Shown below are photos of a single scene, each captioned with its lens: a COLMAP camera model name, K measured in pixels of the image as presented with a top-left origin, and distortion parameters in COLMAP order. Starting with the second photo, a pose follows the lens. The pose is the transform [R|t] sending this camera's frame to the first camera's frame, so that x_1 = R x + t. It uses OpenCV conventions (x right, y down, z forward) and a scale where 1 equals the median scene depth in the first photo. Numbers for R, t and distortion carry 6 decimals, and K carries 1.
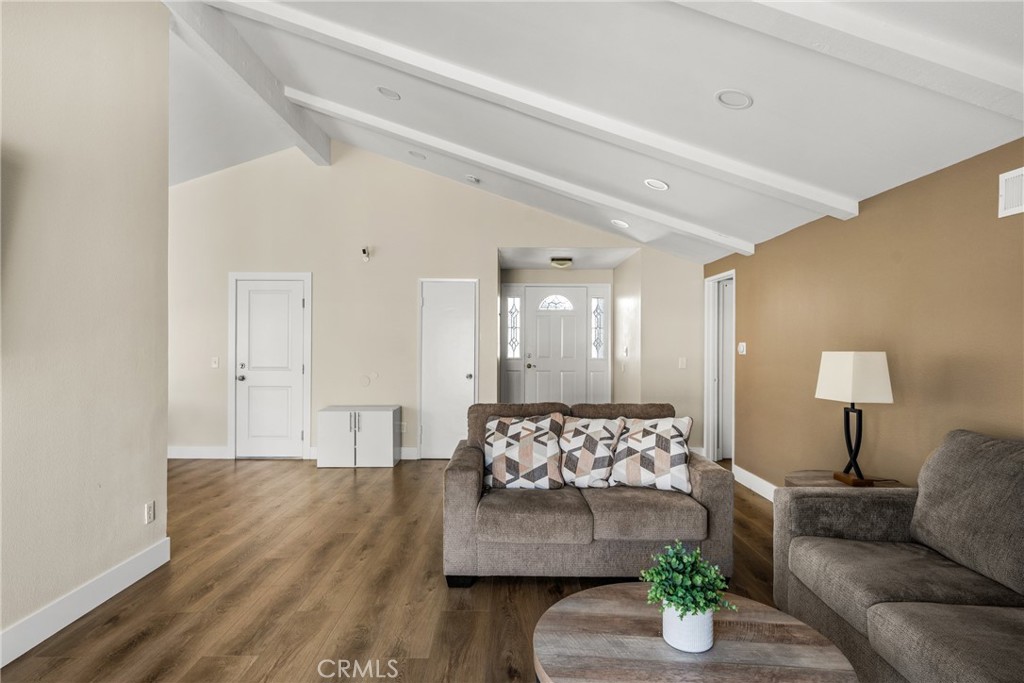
lens RADIAL K [[530.6, 0, 511.8], [0, 530.6, 342.7], [0, 0, 1]] dist [0.000115, 0.000014]
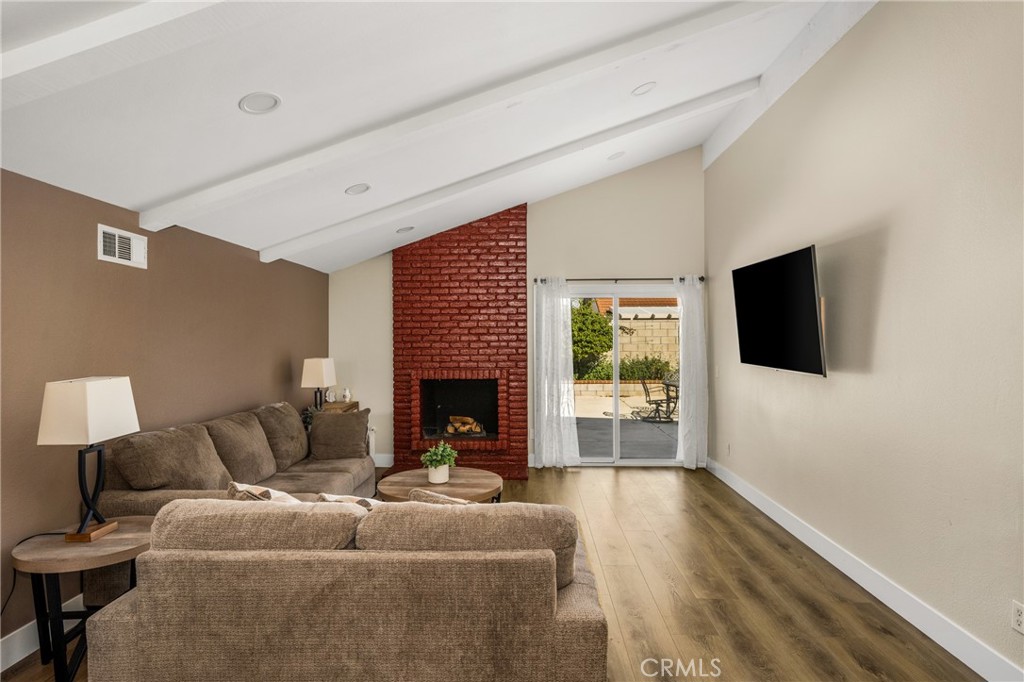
lens RADIAL K [[561.0, 0, 512.7], [0, 561.0, 342.5], [0, 0, 1]] dist [-0.000061, -0.000015]
pose [[-0.999230, -0.006654, 0.038657, -0.062455], [-0.006612, 0.999977, 0.001224, -0.037285], [-0.038665, 0.000968, -0.999252, 2.104976]]
